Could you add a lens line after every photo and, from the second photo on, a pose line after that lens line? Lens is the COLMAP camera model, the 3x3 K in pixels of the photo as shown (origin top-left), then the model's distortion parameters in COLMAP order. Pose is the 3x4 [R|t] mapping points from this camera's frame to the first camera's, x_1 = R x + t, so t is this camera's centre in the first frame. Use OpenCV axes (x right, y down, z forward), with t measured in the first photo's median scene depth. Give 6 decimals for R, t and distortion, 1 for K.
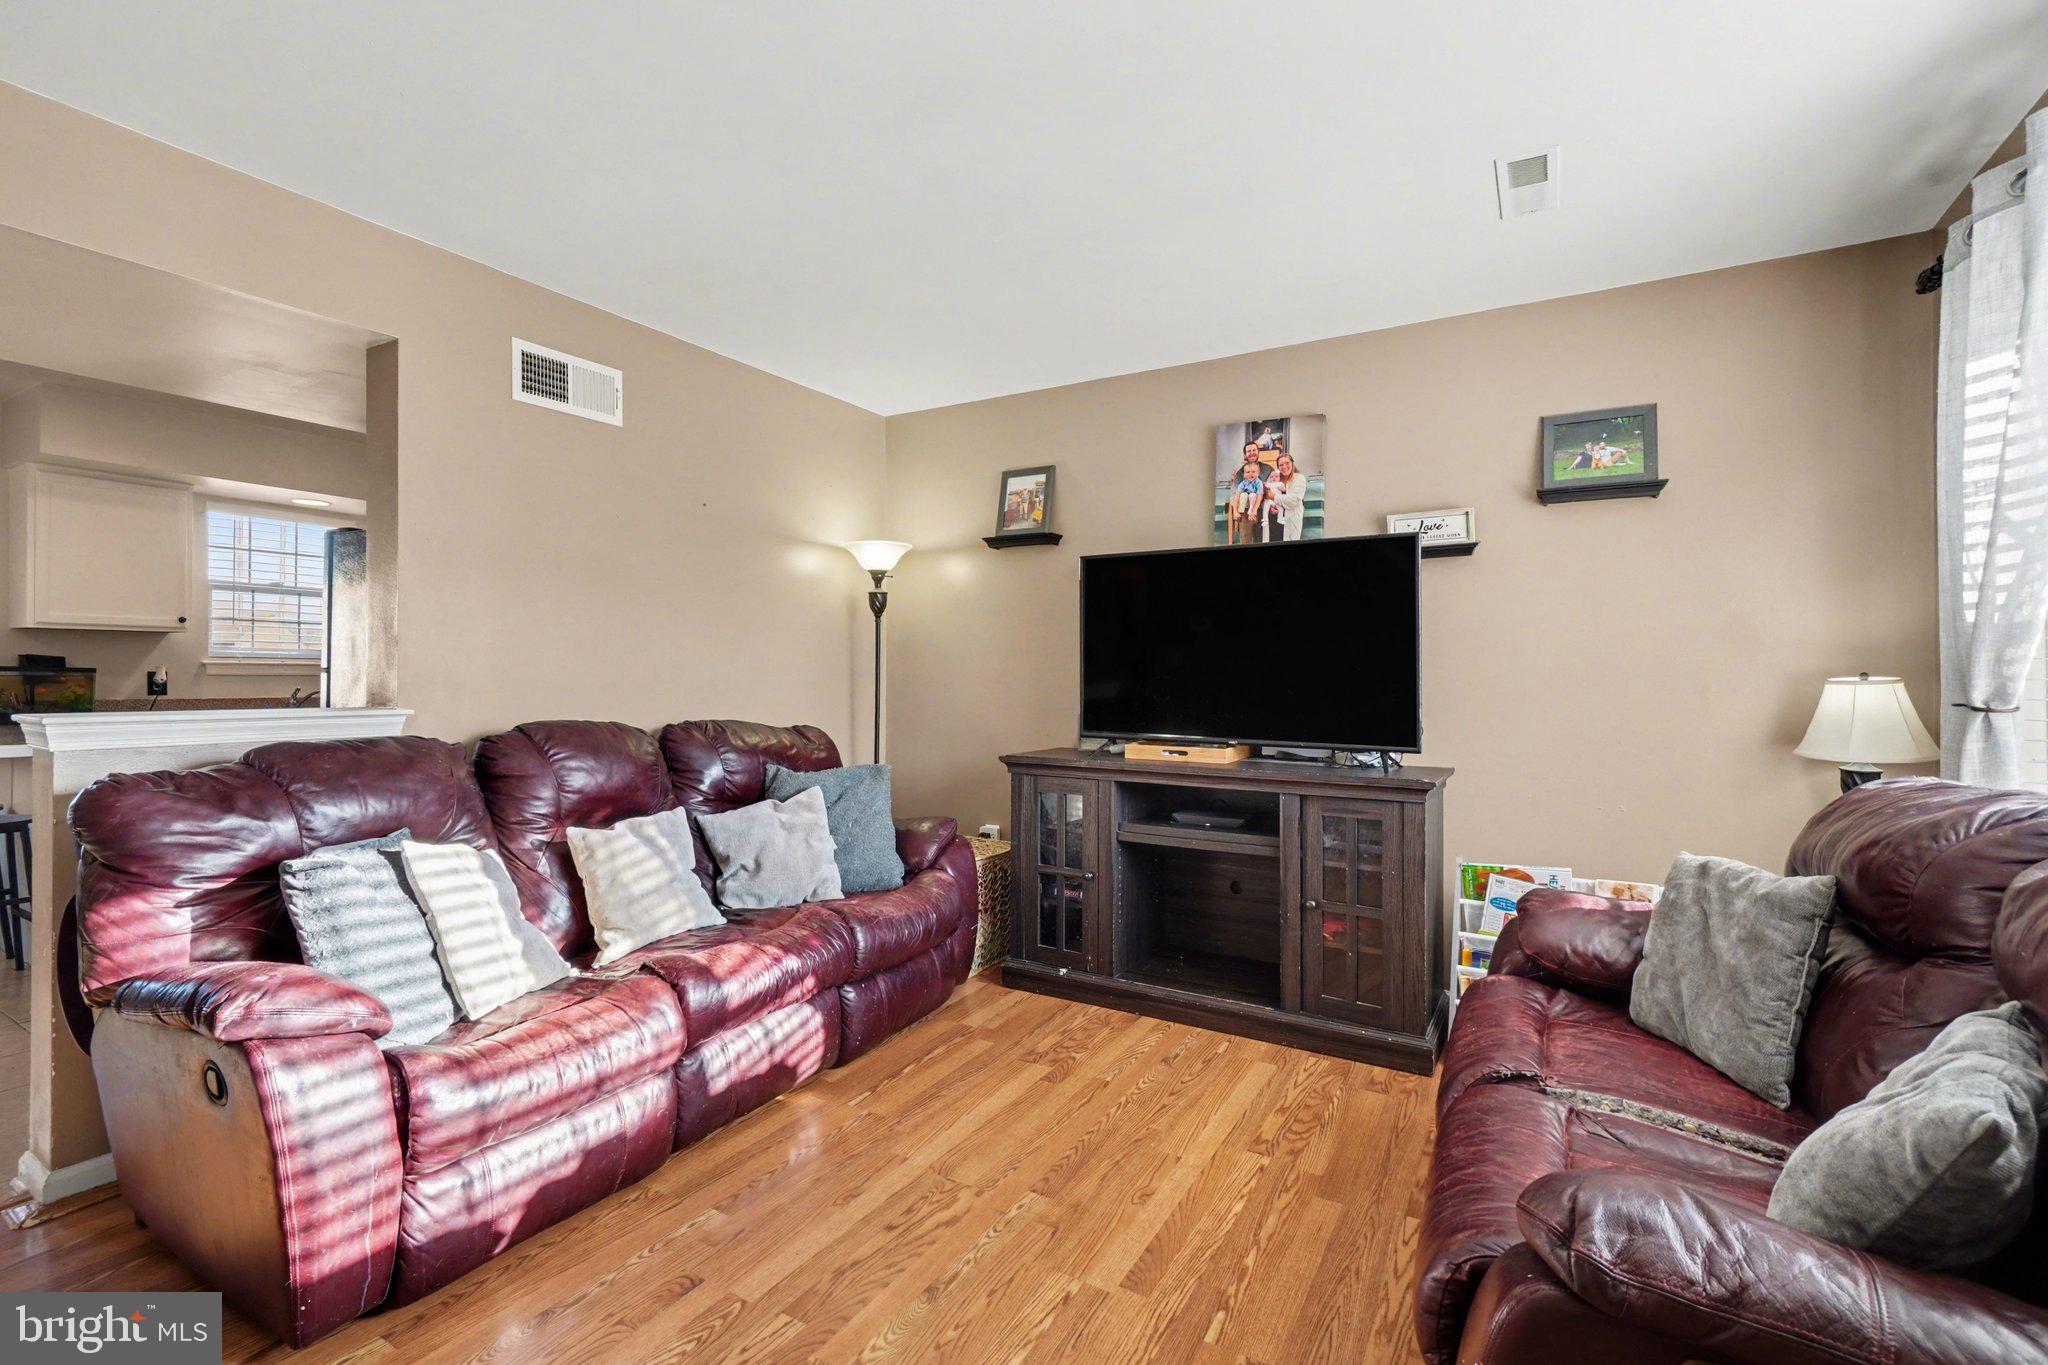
lens RADIAL K [[917.6, 0, 1028.8], [0, 917.6, 674.5], [0, 0, 1]] dist [0.001797, -0.000015]
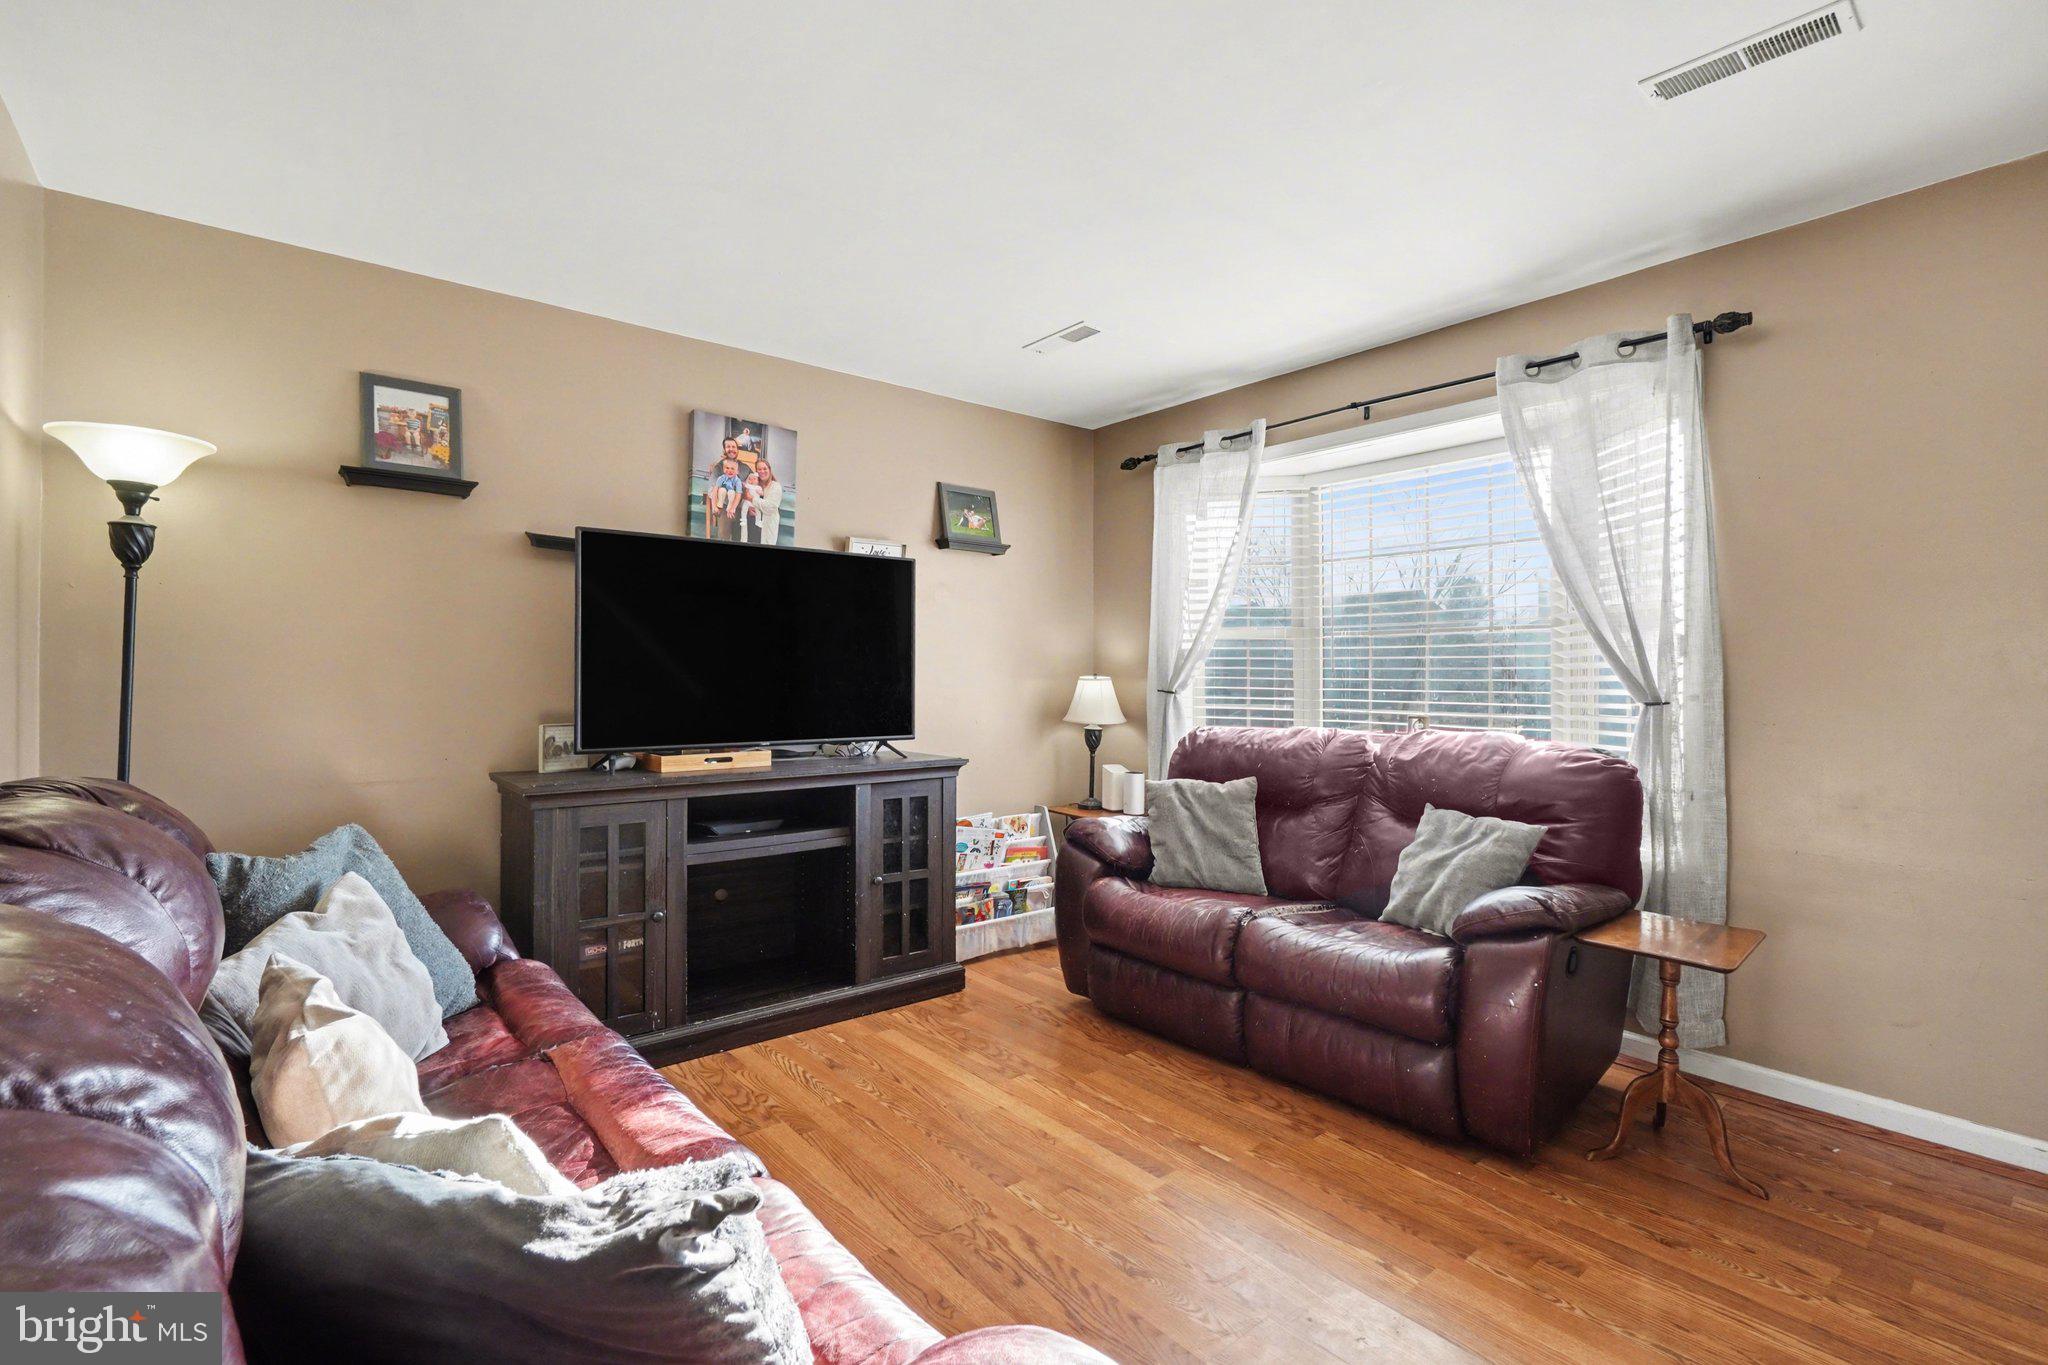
lens RADIAL K [[888.1, 0, 1020.7], [0, 888.1, 671.9], [0, 0, 1]] dist [-0.001034, -0.000167]
pose [[0.362653, 0.001857, 0.931923, -0.562243], [-0.000638, 0.999998, -0.001744, -0.002050], [-0.931924, 0.000038, 0.362653, 0.391044]]
